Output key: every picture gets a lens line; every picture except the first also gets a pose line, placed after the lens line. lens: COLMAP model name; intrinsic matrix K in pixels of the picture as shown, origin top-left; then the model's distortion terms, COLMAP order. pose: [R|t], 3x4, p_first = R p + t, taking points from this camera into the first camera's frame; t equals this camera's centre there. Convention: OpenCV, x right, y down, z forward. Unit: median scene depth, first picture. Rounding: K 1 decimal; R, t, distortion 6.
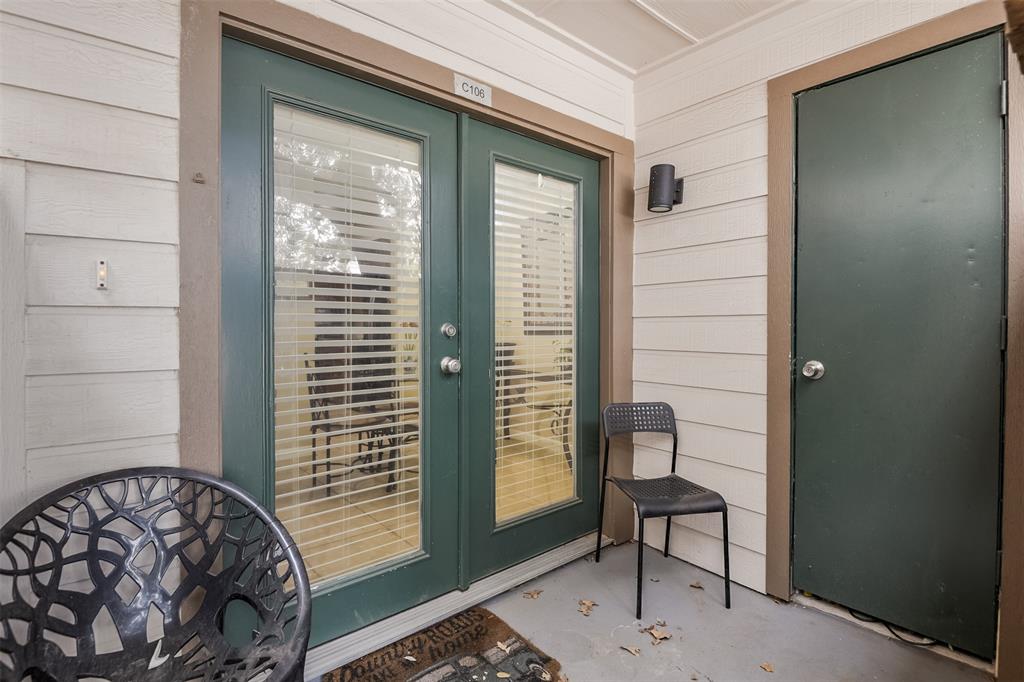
lens RADIAL K [[501.3, 0, 524.4], [0, 501.3, 327.6], [0, 0, 1]] dist [0.025084, -0.020204]
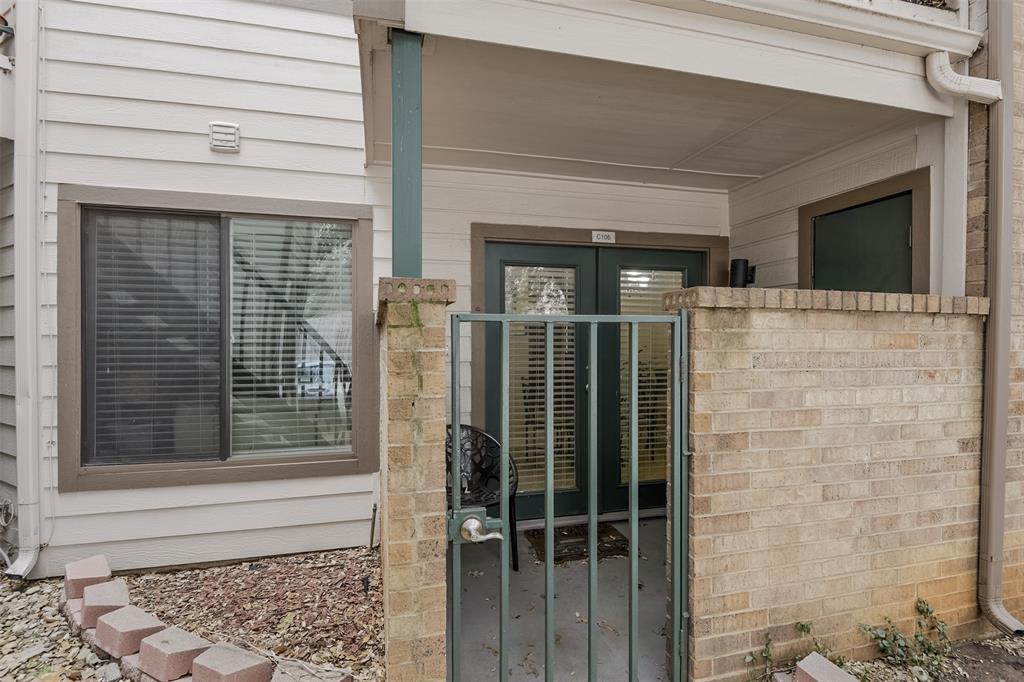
lens RADIAL K [[527.1, 0, 512.5], [0, 527.1, 344.9], [0, 0, 1]] dist [-0.003424, -0.000610]
pose [[0.903223, 0.002802, -0.429163, 0.388139], [-0.001377, 0.999992, 0.003629, -0.083507], [0.429170, -0.002687, 0.903220, -0.791594]]
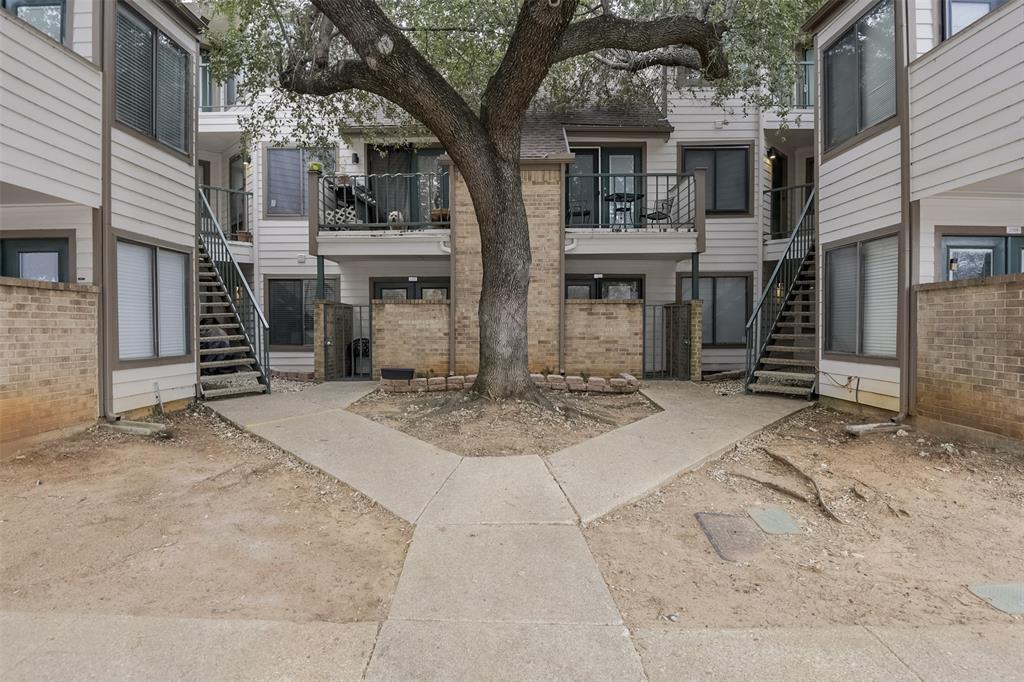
lens RADIAL K [[558.2, 0, 510.3], [0, 558.2, 338.2], [0, 0, 1]] dist [0.053602, -0.002211]
pose [[0.755459, 0.006290, -0.655165, 8.193963], [0.001582, 0.999933, 0.011424, 0.280976], [0.655193, -0.009667, 0.755399, -4.602388]]
